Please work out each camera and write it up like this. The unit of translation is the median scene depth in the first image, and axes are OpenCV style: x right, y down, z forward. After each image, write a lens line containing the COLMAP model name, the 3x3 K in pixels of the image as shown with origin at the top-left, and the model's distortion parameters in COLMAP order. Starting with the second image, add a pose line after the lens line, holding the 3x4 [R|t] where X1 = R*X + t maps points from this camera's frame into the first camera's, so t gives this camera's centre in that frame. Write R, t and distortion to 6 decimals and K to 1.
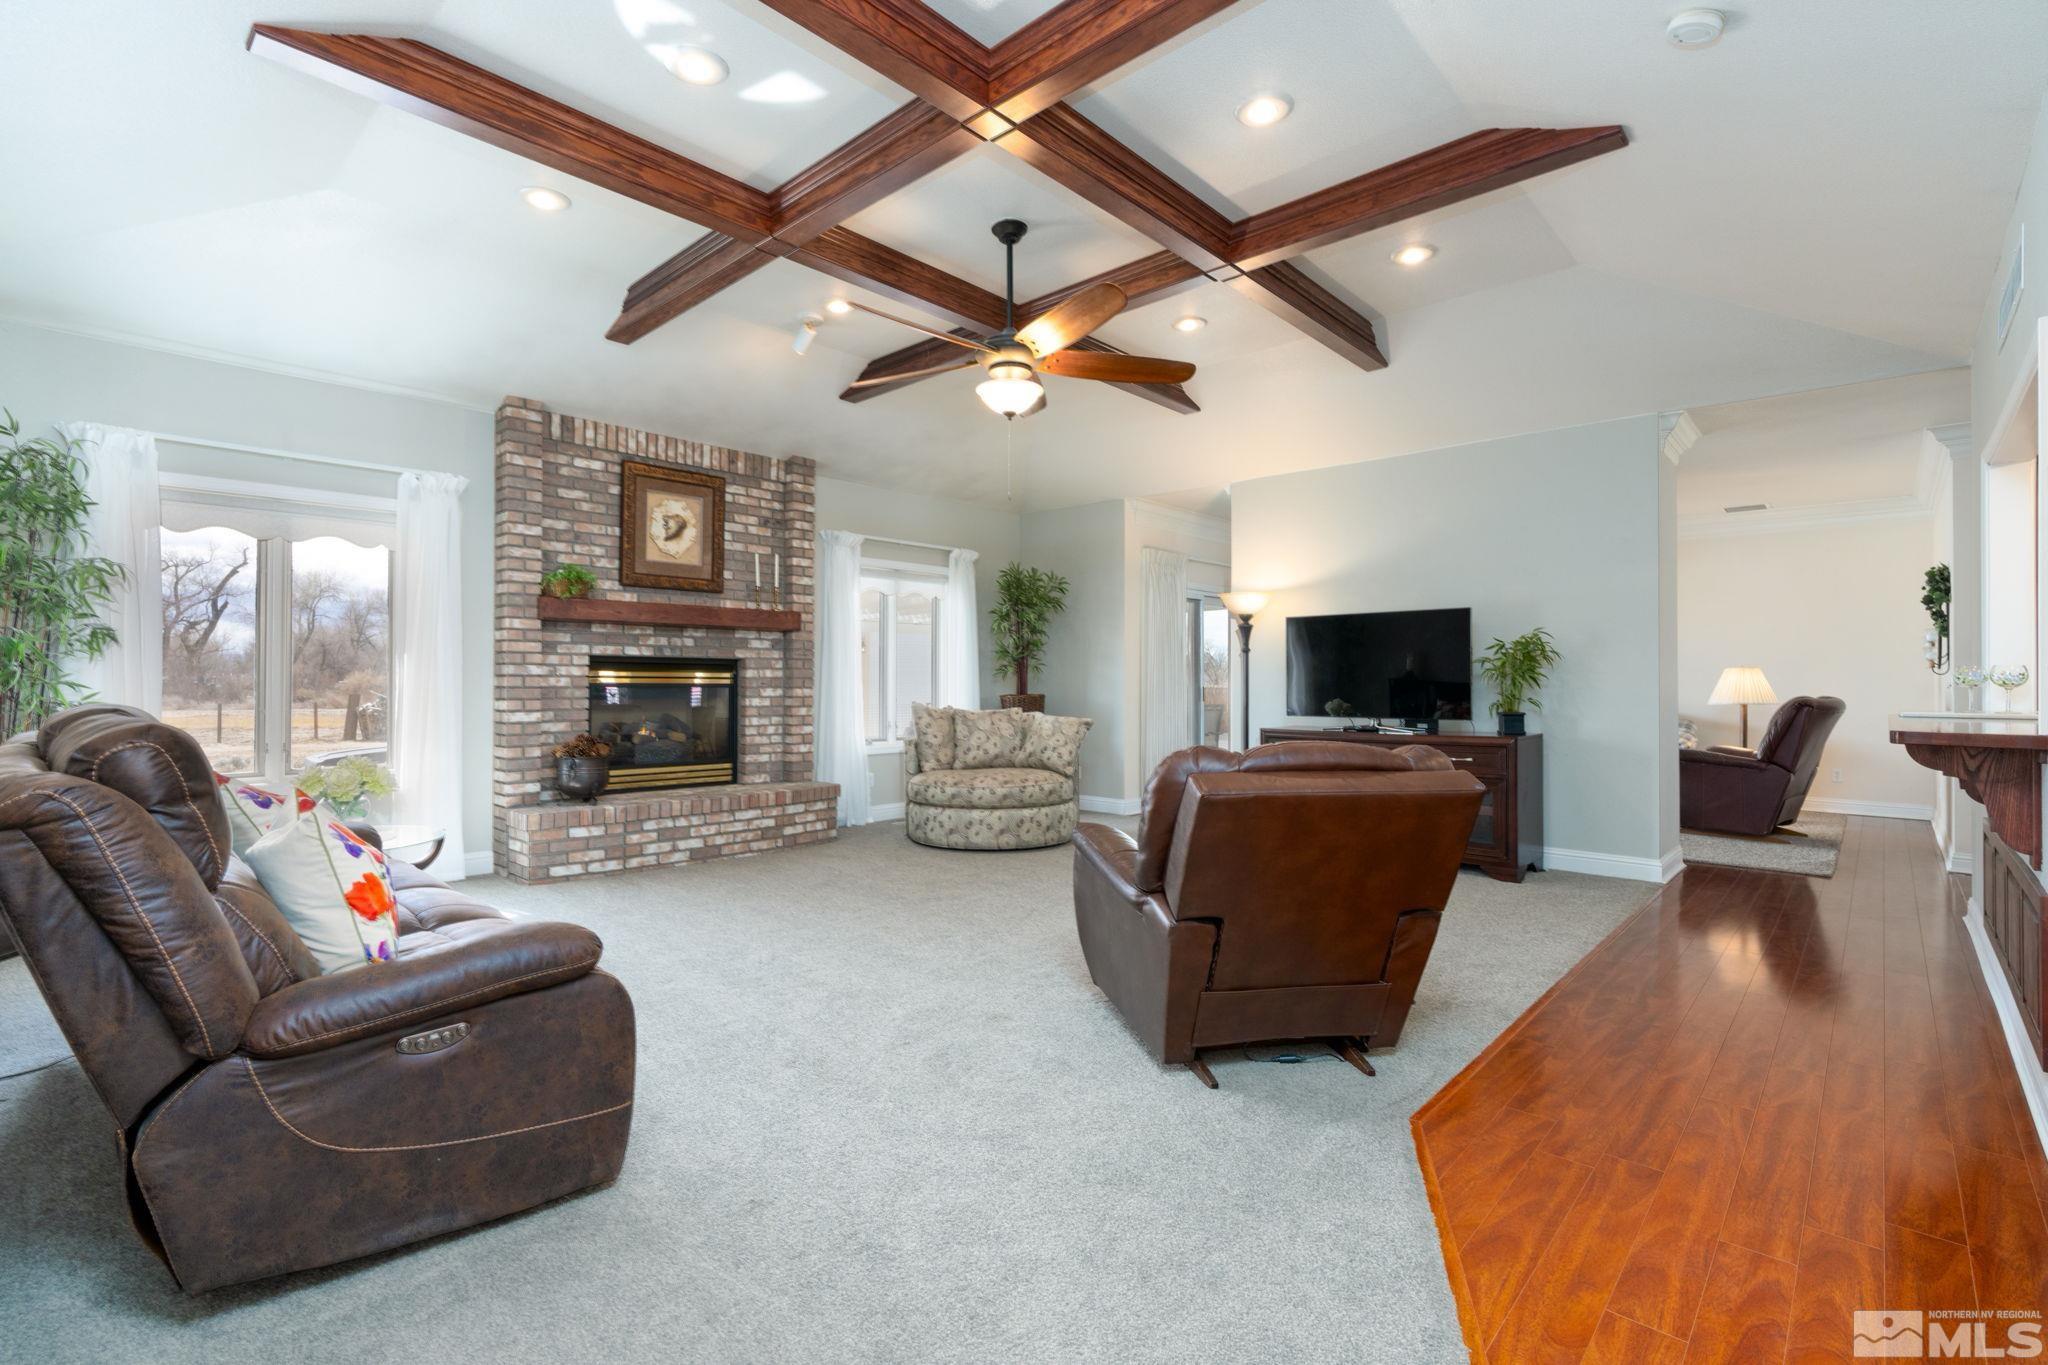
lens RADIAL K [[924.6, 0, 1008.7], [0, 924.6, 677.3], [0, 0, 1]] dist [-0.004515, 0.002459]
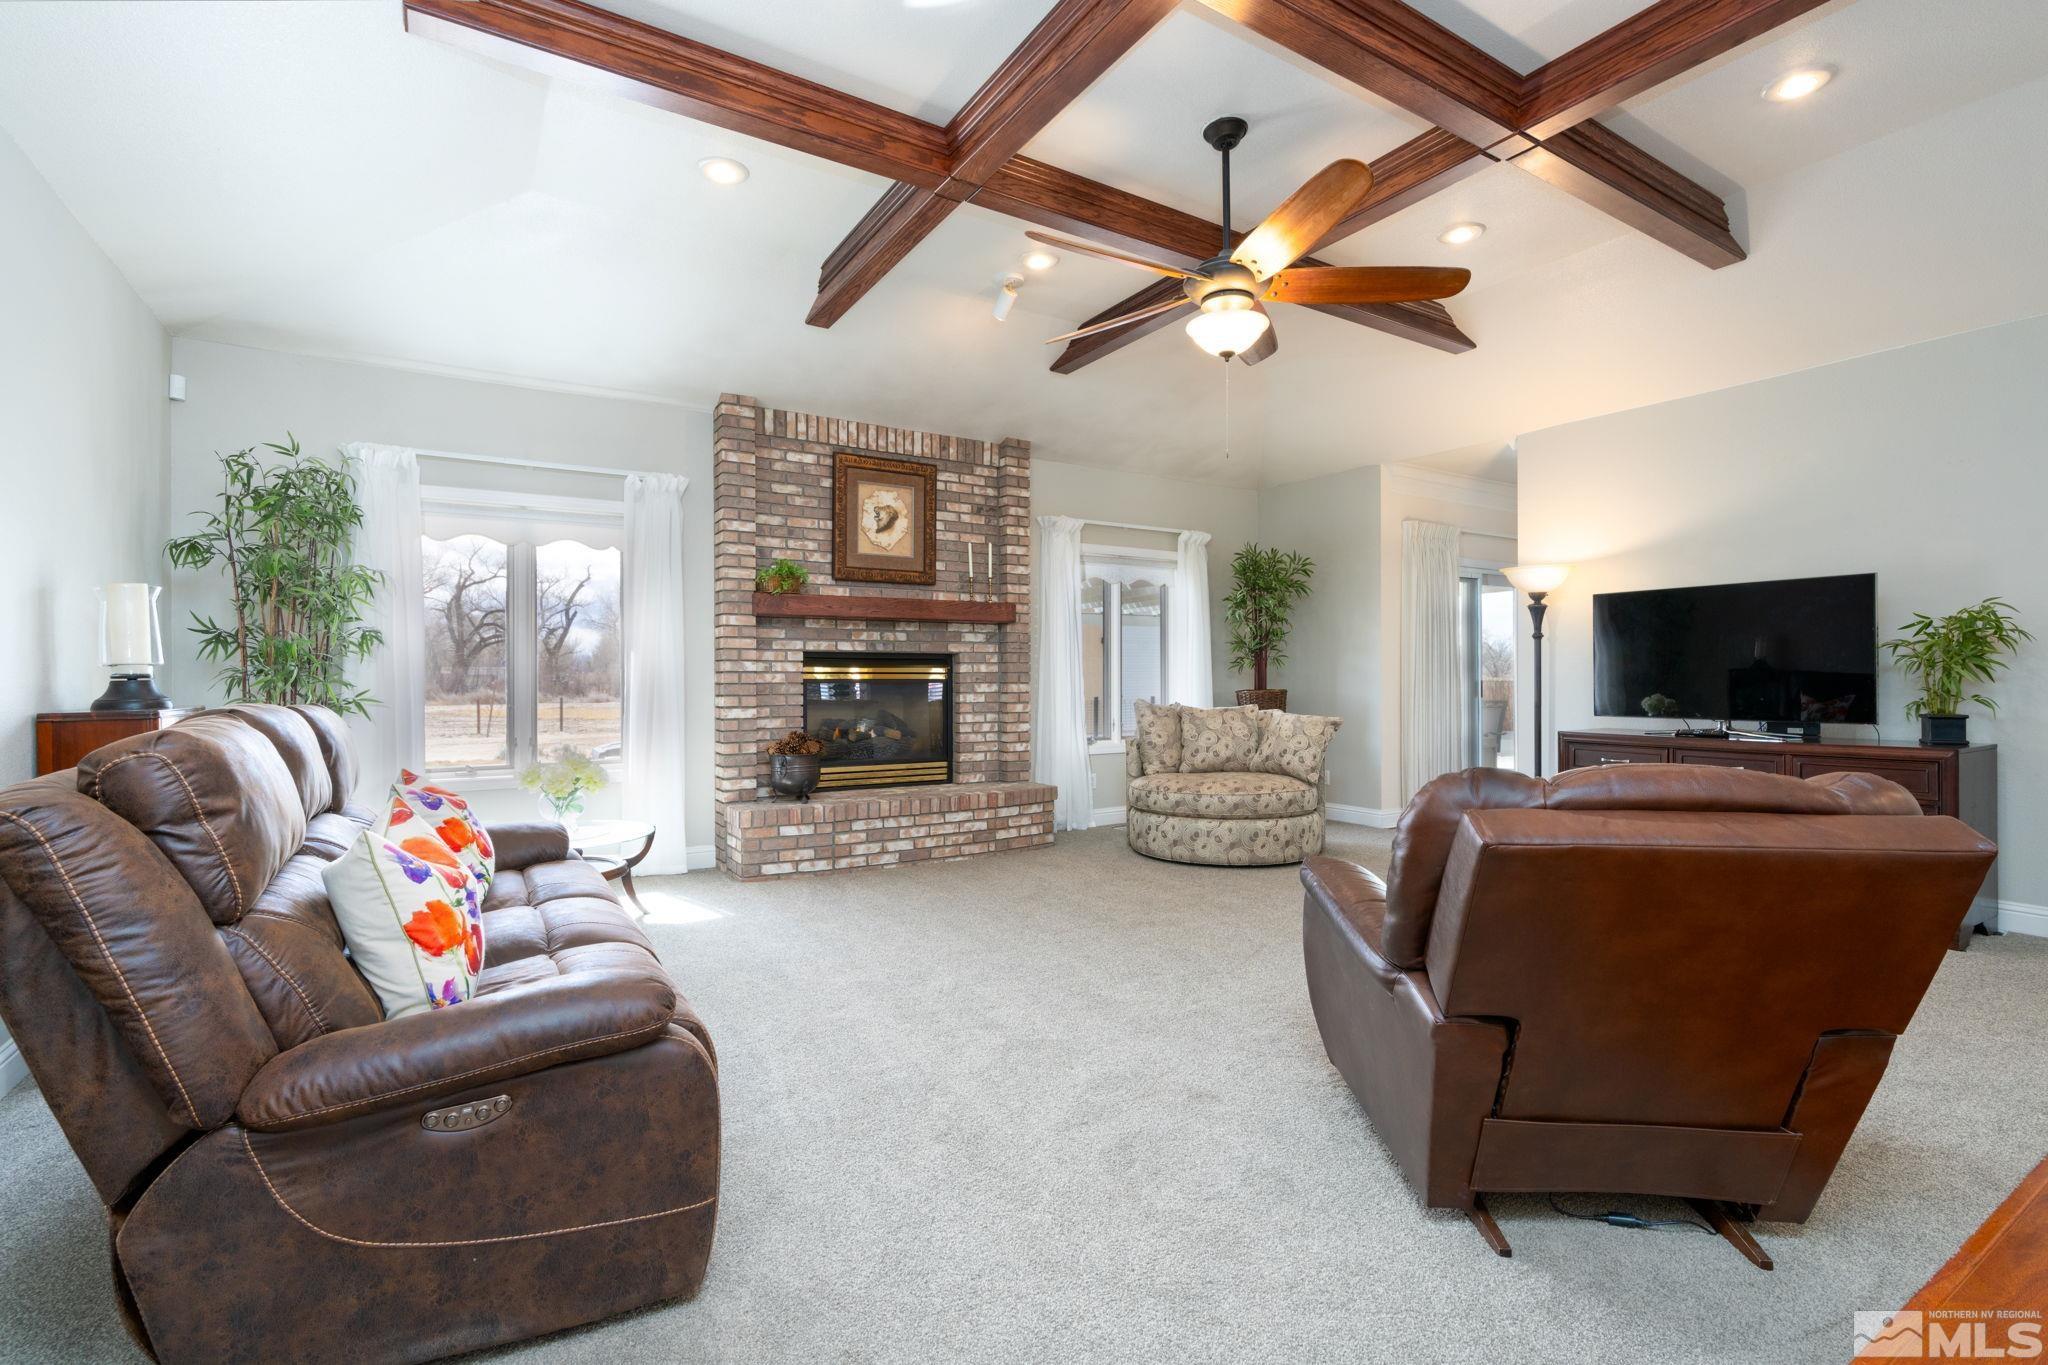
lens RADIAL K [[924.6, 0, 1016.8], [0, 924.6, 678.0], [0, 0, 1]] dist [-0.004515, 0.002459]
pose [[0.967125, -0.004550, -0.254262, 0.020353], [0.006335, 0.999961, 0.006205, 0.000171], [0.254224, -0.007611, 0.967115, 0.105357]]
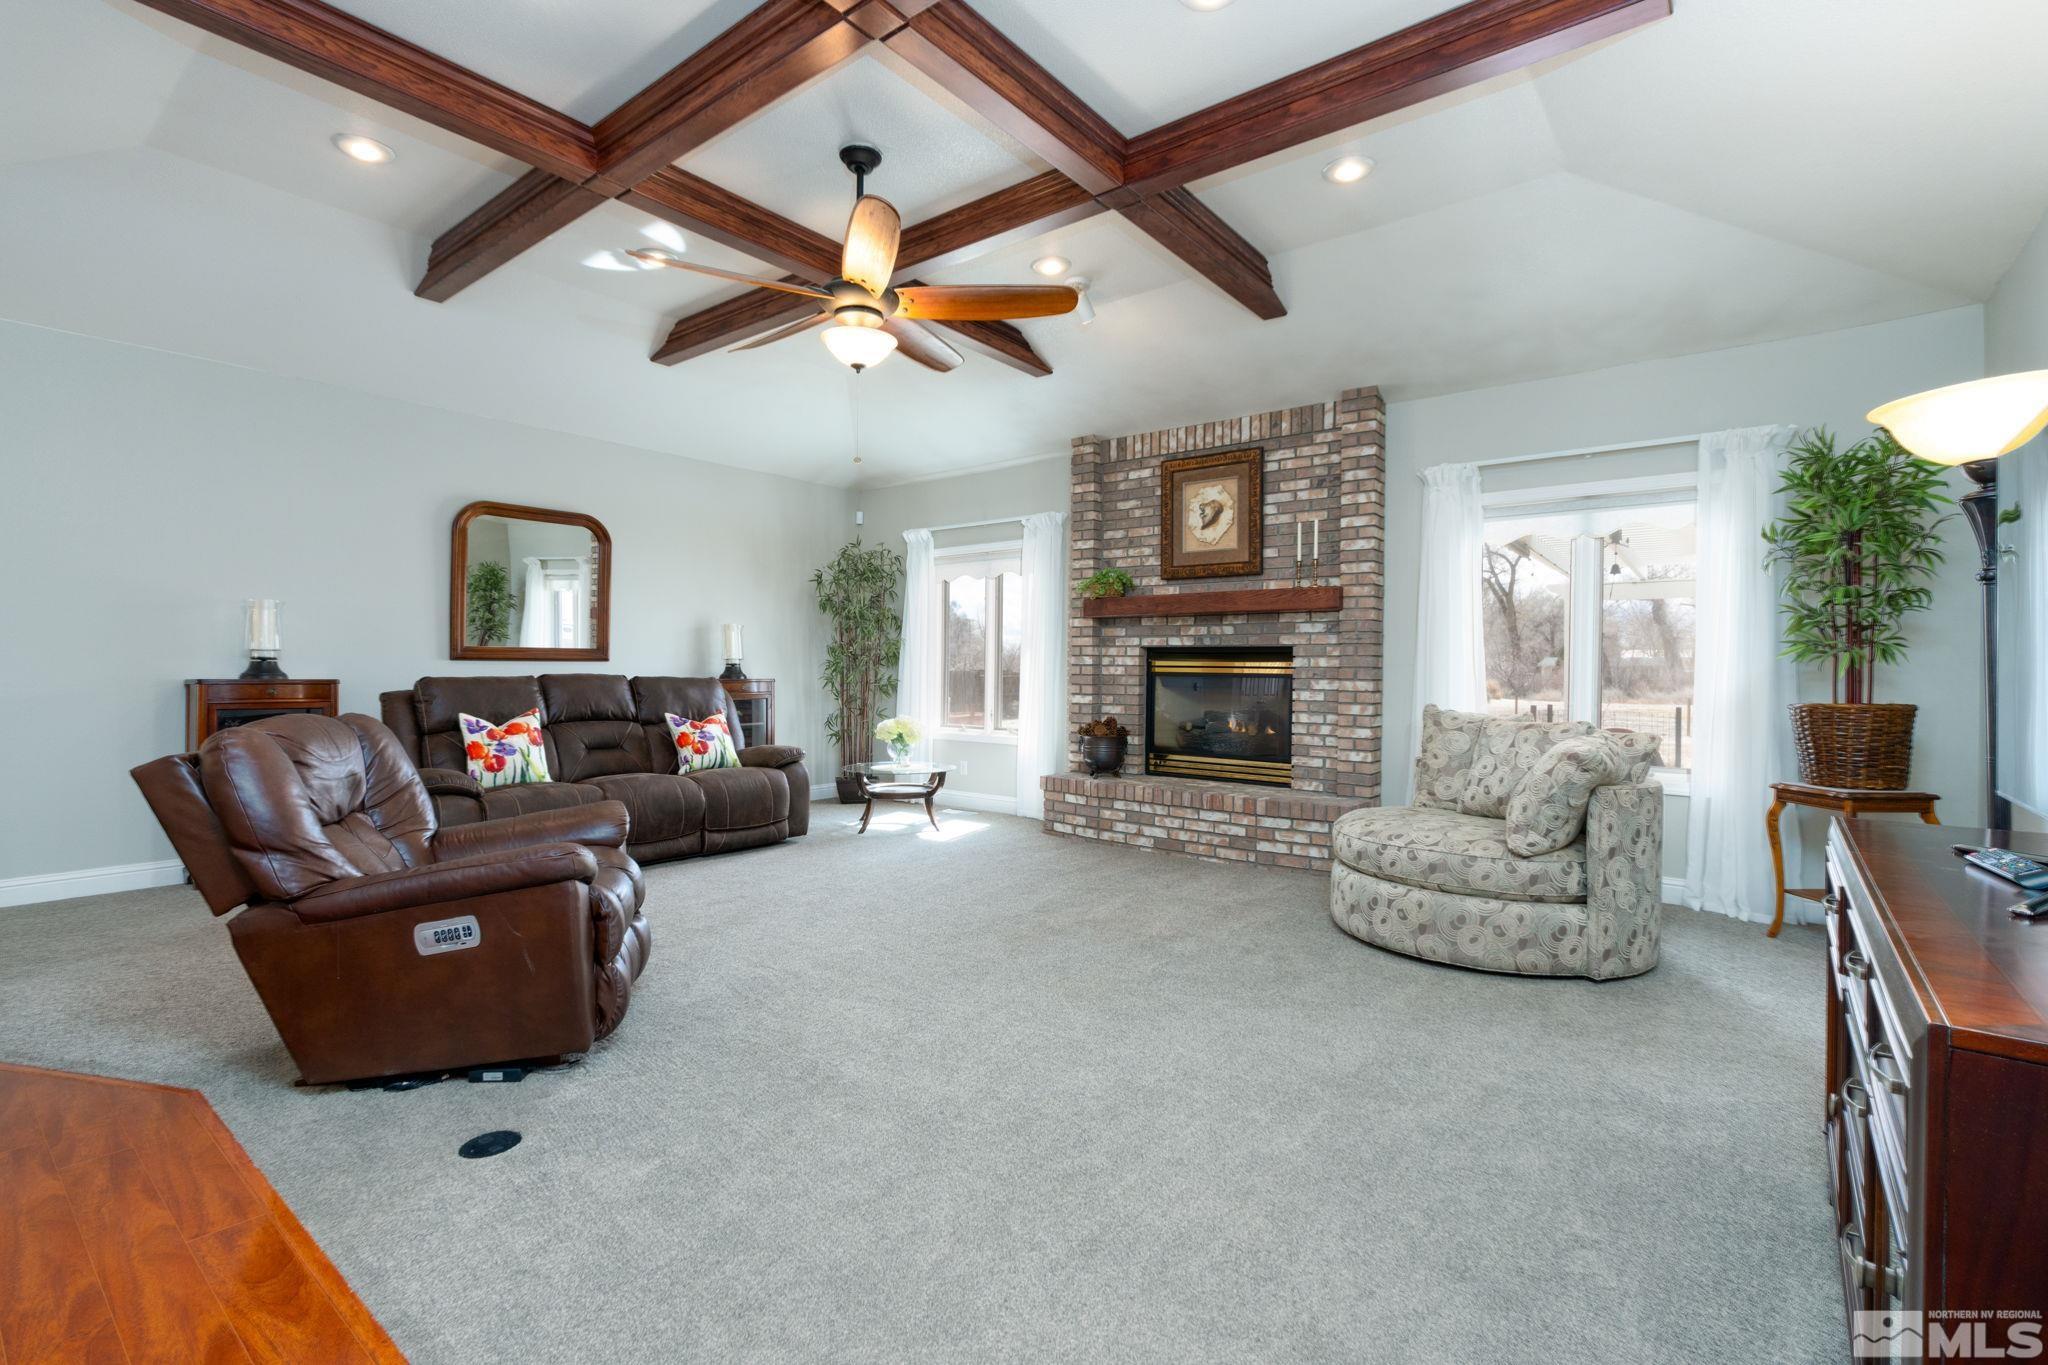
lens RADIAL K [[924.6, 0, 1022.0], [0, 924.6, 678.5], [0, 0, 1]] dist [-0.004515, 0.002459]
pose [[0.087642, 0.008797, -0.996113, 0.675938], [-0.004610, 0.999954, 0.008426, 0.005679], [0.996141, 0.003853, 0.087679, 0.806684]]
